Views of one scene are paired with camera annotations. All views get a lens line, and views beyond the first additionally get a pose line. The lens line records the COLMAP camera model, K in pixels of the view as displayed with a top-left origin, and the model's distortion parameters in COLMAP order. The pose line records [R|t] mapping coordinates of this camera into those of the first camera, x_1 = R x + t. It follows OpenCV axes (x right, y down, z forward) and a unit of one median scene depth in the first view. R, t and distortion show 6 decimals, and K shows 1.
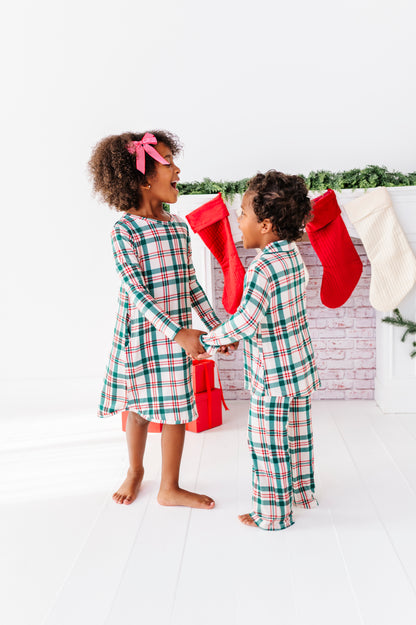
lens RADIAL K [[634.5, 0, 208.8], [0, 634.5, 314.4], [0, 0, 1]] dist [-0.007841, 0.000000]
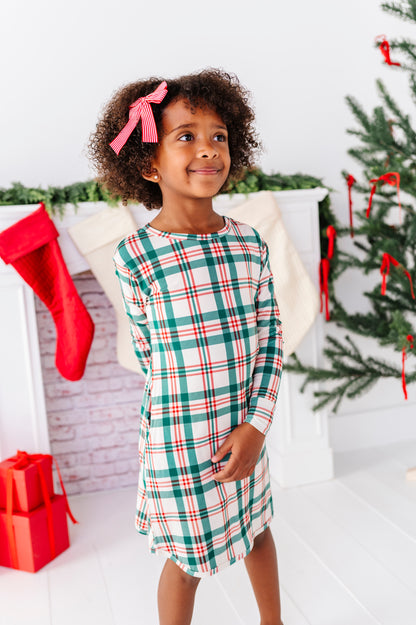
lens RADIAL K [[634.5, 0, 211.6], [0, 634.5, 307.7], [0, 0, 1]] dist [-0.007841, 0.000000]
pose [[0.945006, -0.067969, 0.319912, -0.034558], [0.073784, 0.997256, -0.006077, -0.064021], [-0.318621, 0.029348, 0.947428, 0.310841]]
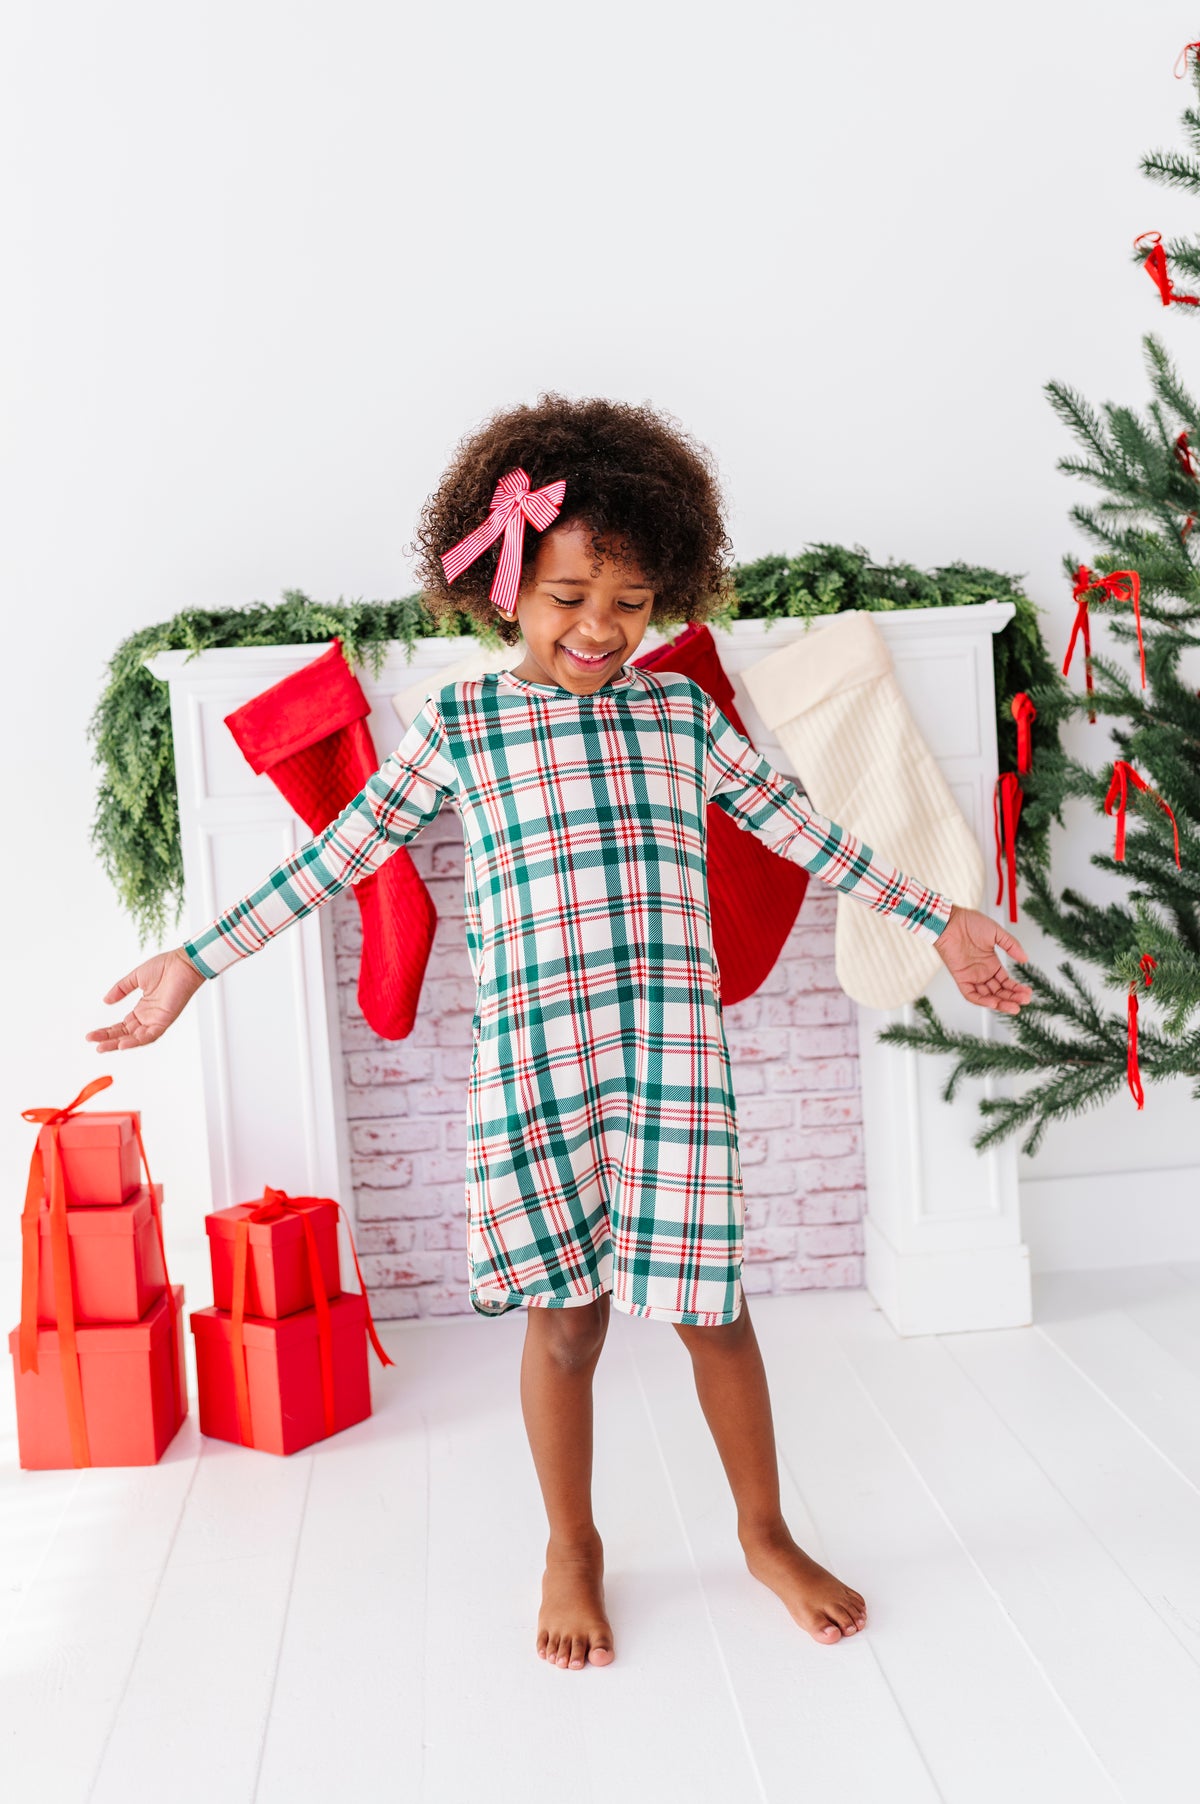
lens RADIAL K [[1831.5, 0, 613.1], [0, 1831.5, 840.0], [0, 0, 1]] dist [-0.007841, 0.000000]
pose [[0.990357, -0.032622, 0.134645, 0.026948], [0.041912, 0.996889, -0.066750, -0.032468], [-0.132048, 0.071749, 0.988643, 0.125764]]
